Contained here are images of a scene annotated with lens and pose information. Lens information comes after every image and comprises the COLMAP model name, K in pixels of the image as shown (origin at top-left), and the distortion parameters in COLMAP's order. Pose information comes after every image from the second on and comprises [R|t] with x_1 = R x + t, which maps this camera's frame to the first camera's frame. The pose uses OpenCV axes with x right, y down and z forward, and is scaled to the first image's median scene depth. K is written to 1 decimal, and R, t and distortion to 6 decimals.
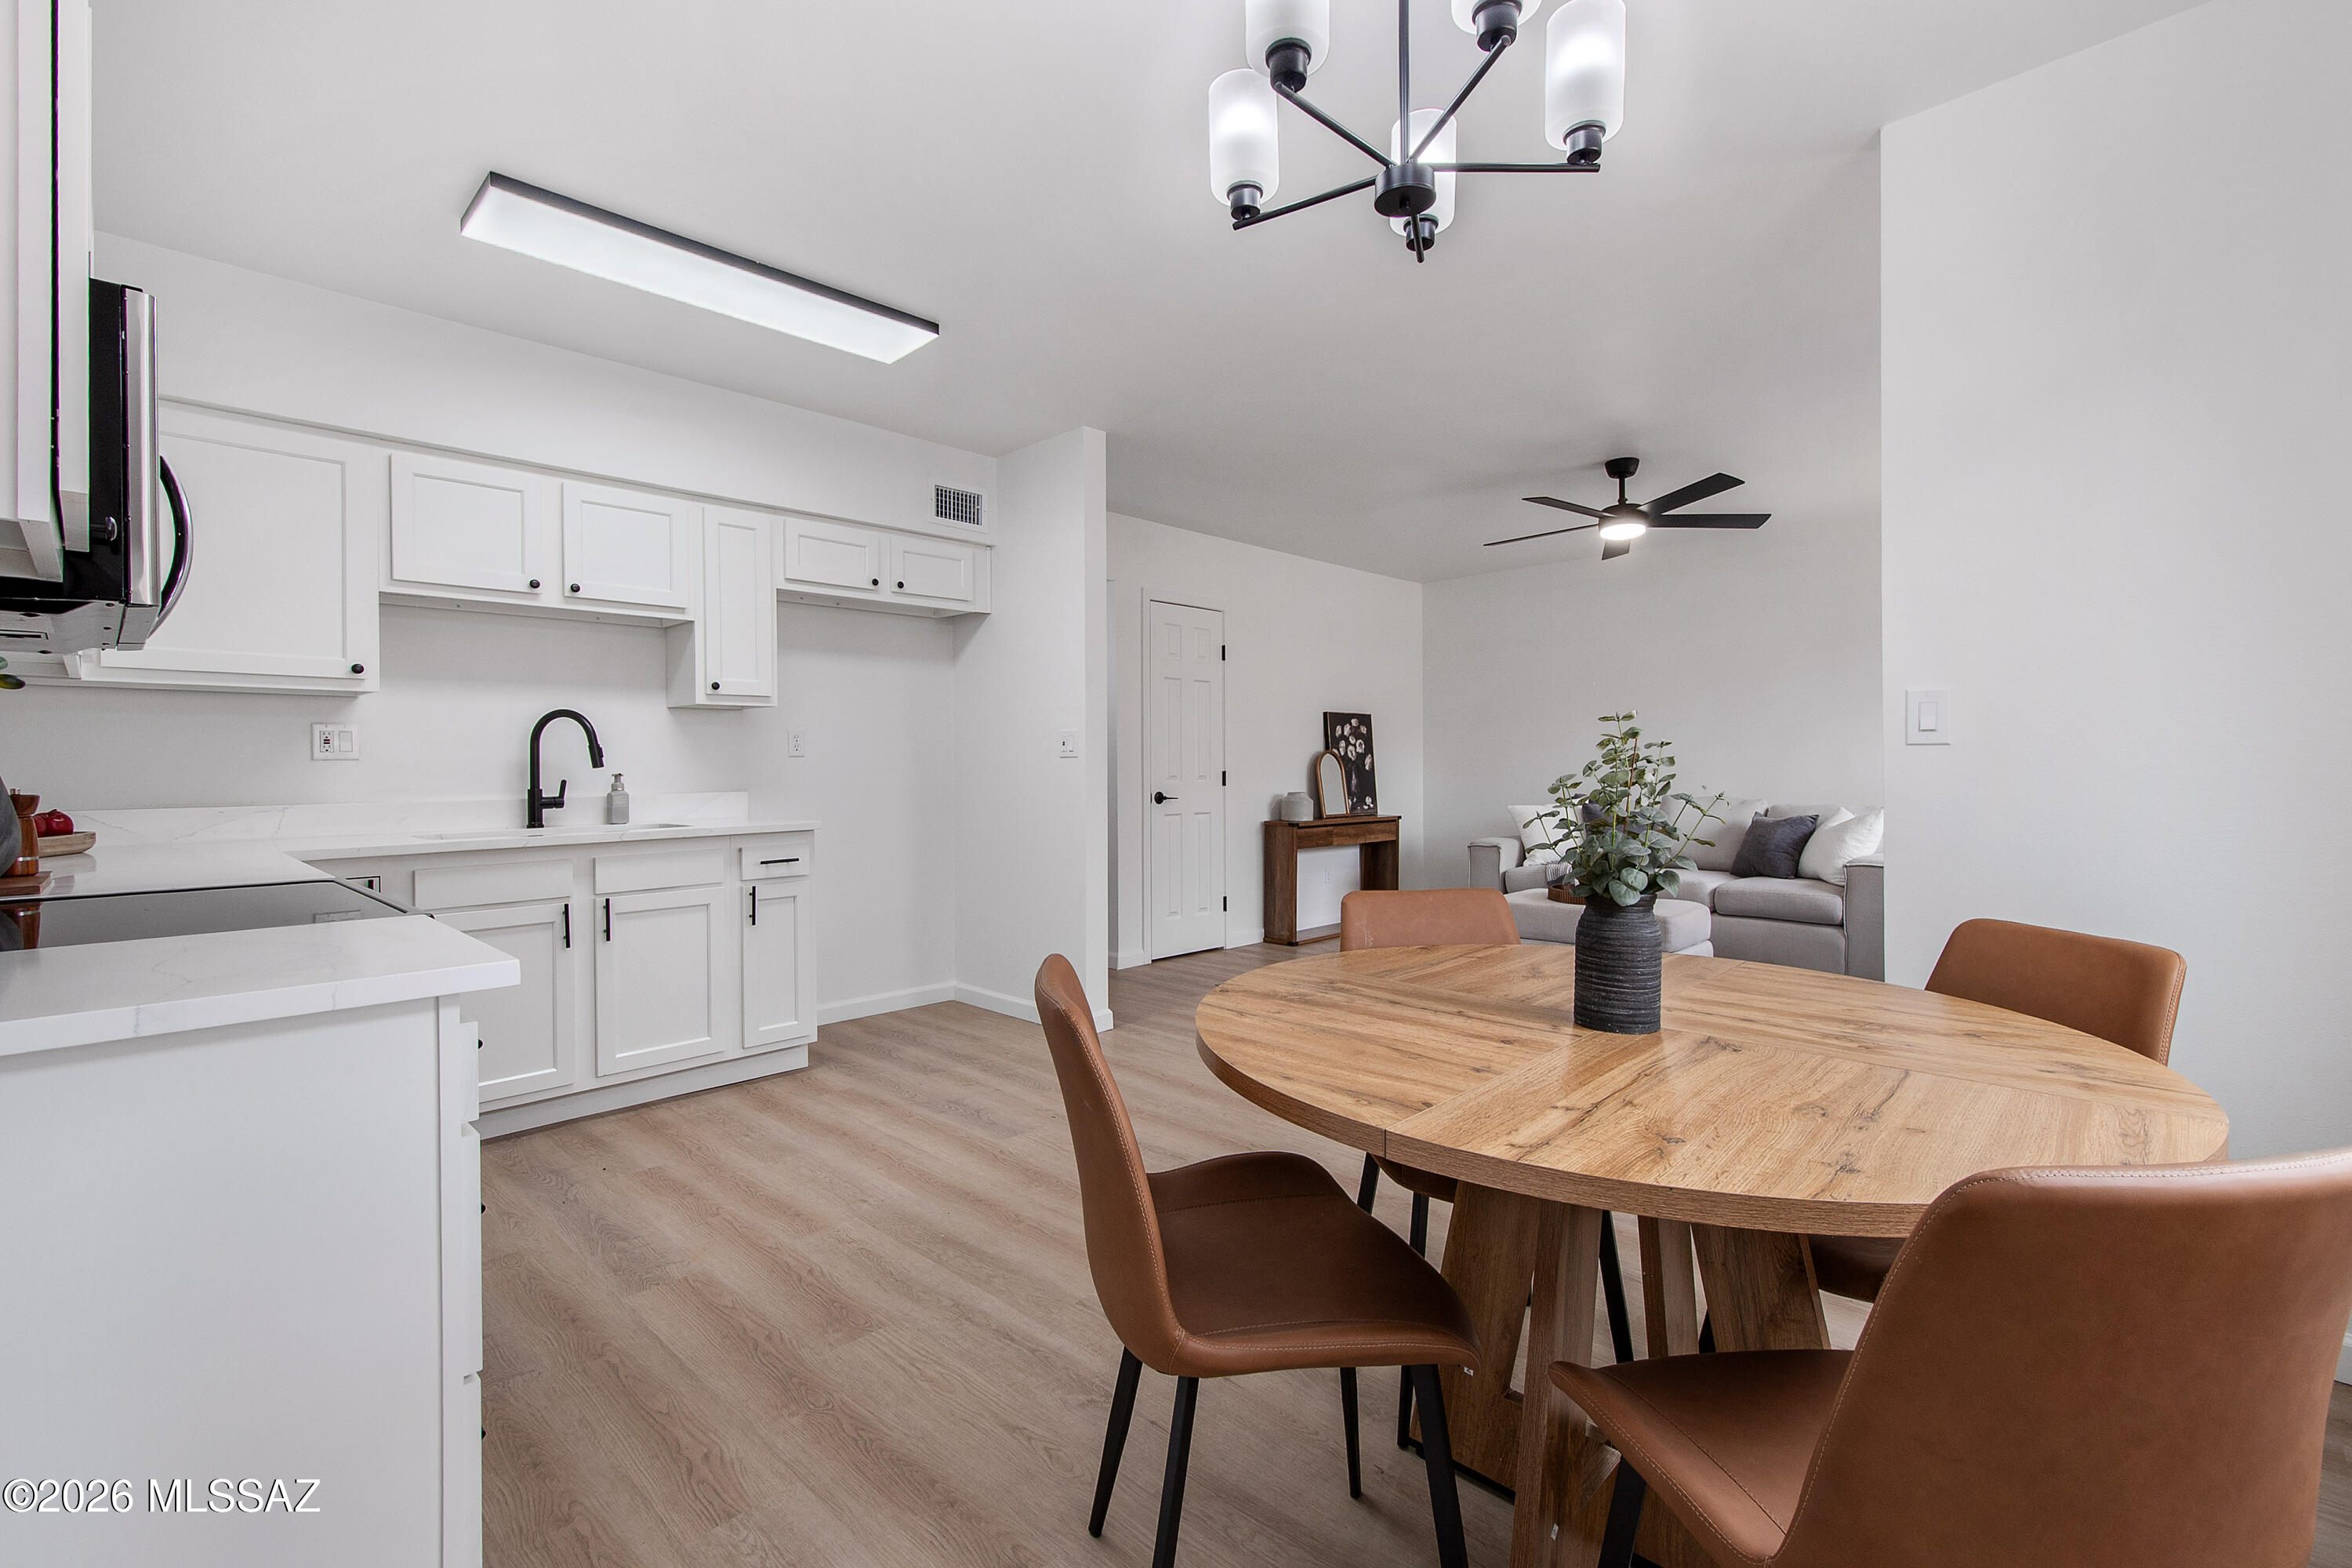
lens RADIAL K [[1027.5, 0, 1174.9], [0, 1027.5, 761.8], [0, 0, 1]] dist [0.003670, 0.000318]
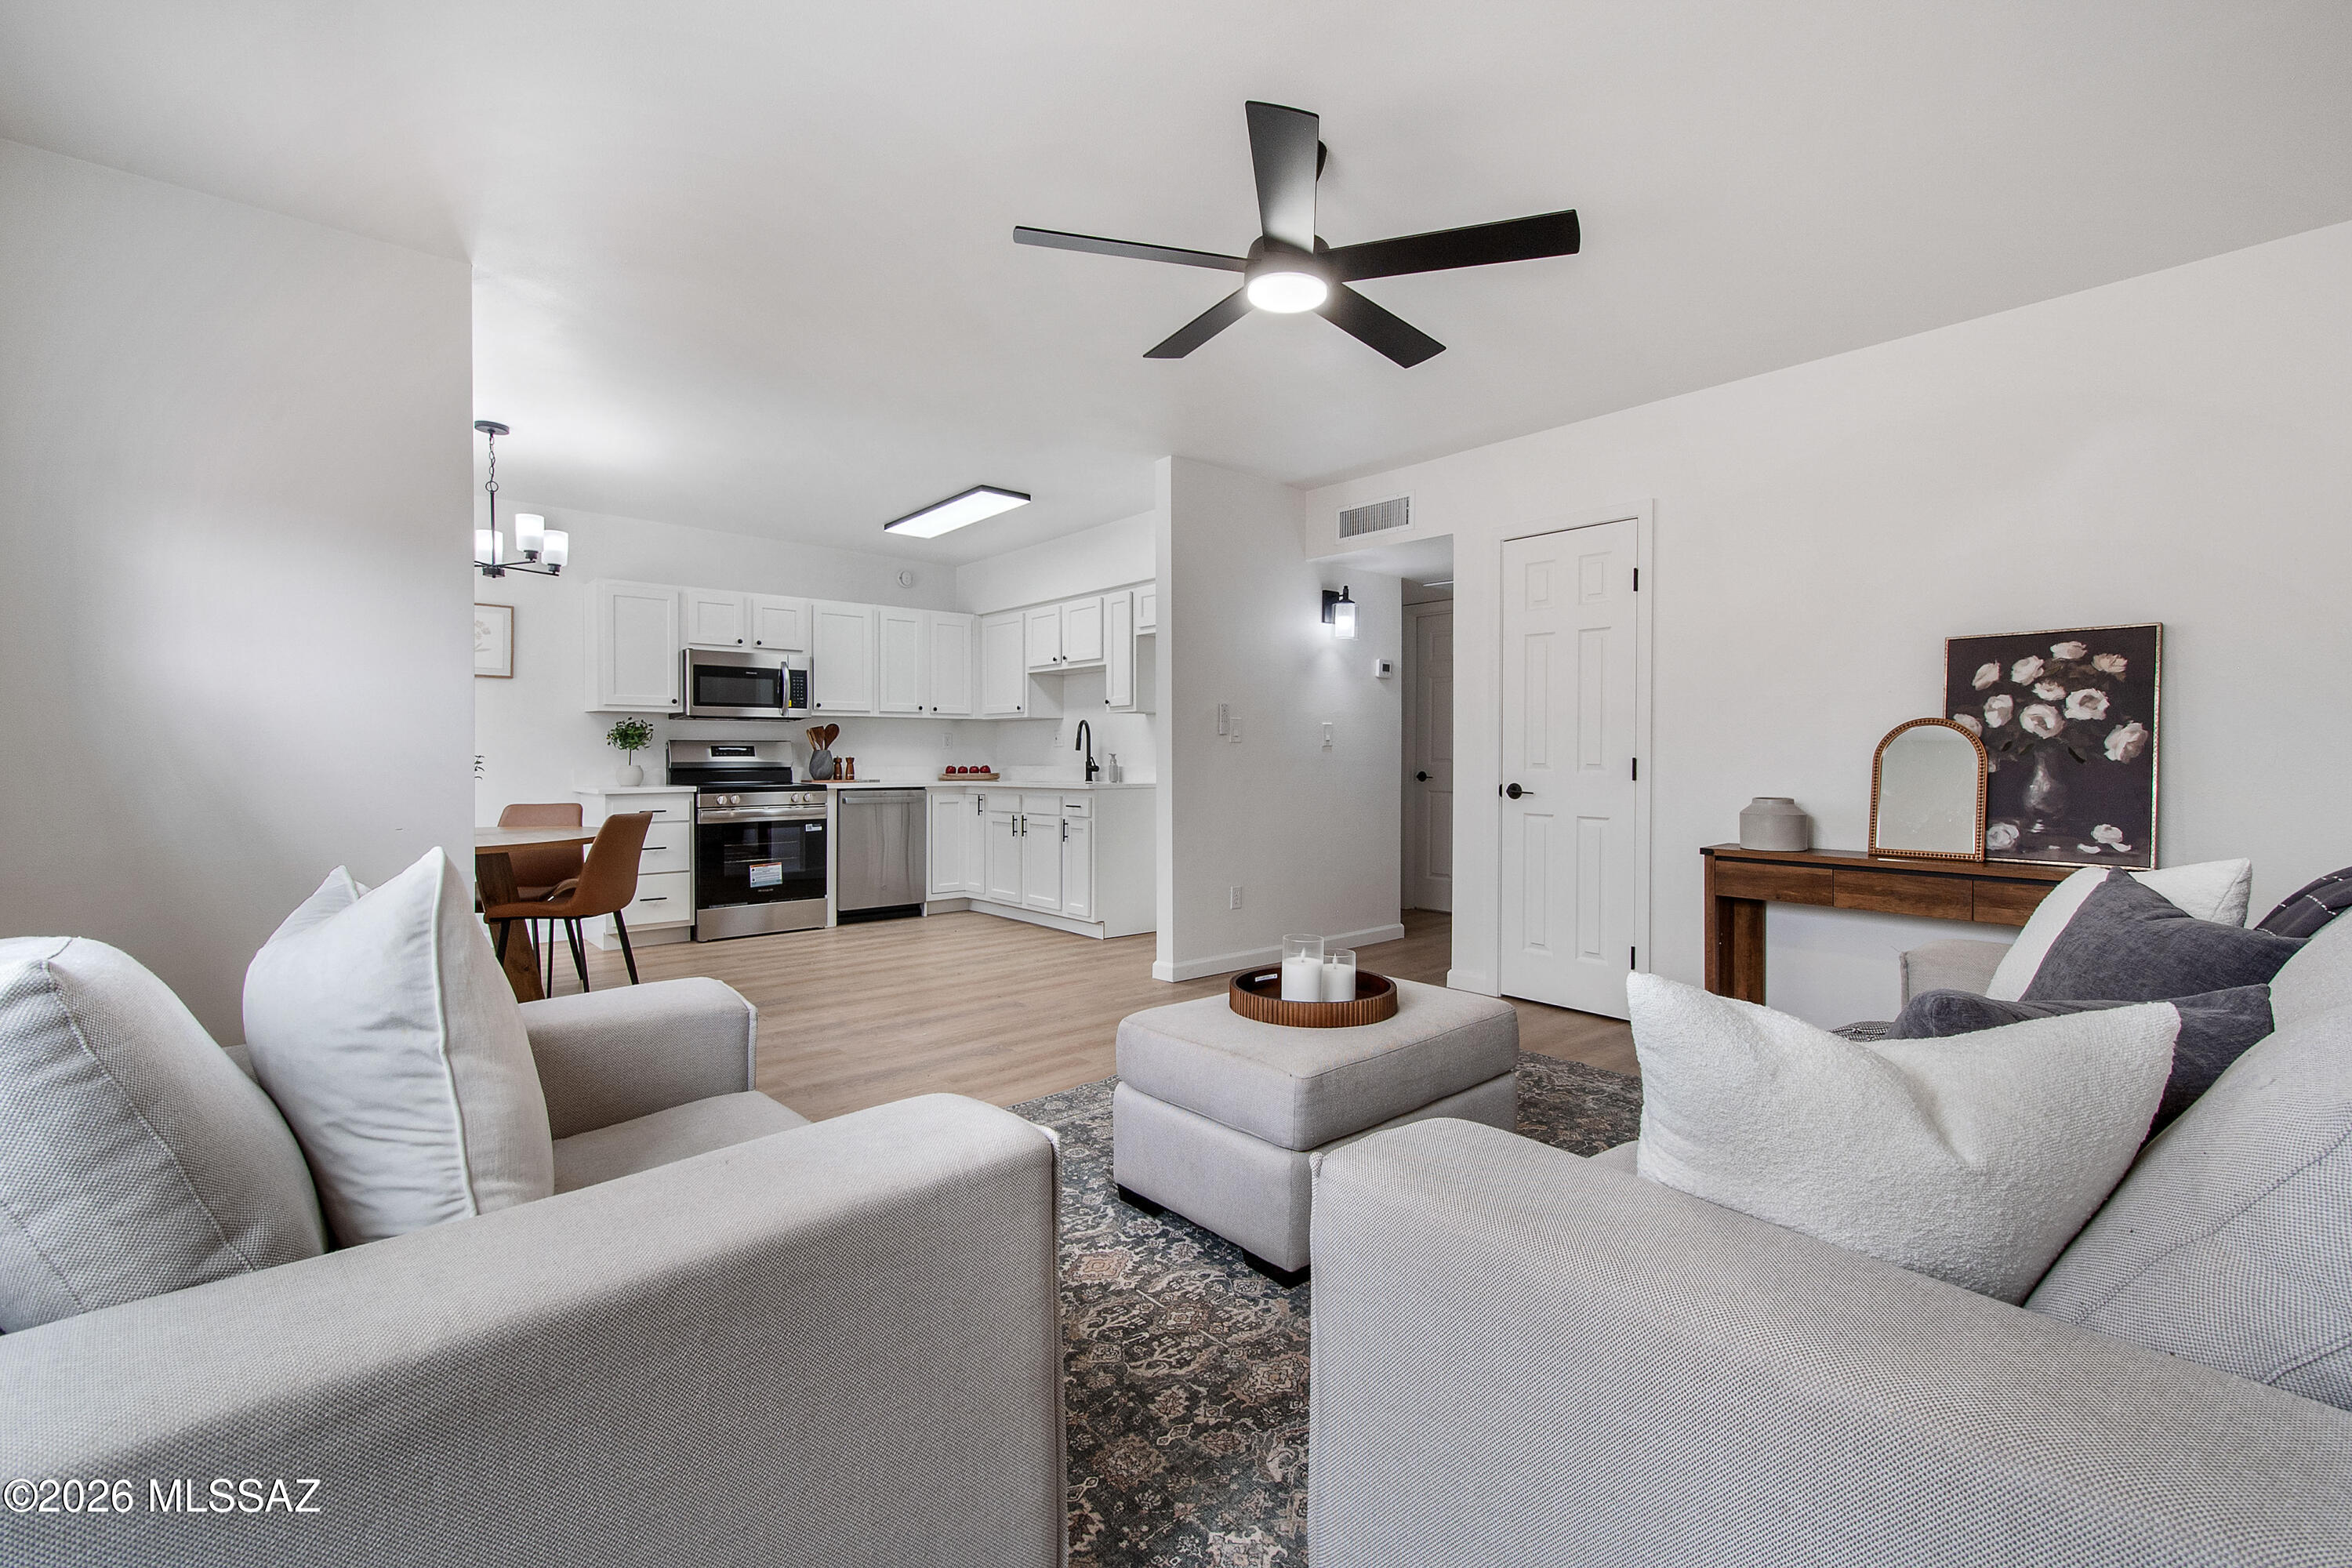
lens RADIAL K [[1027.5, 0, 1174.9], [0, 1027.5, 761.8], [0, 0, 1]] dist [0.003670, 0.000318]
pose [[-0.082526, 0.011624, -0.996521, 0.648131], [0.001182, 0.999932, 0.011566, 0.003103], [0.996588, -0.000223, -0.082535, 0.672562]]
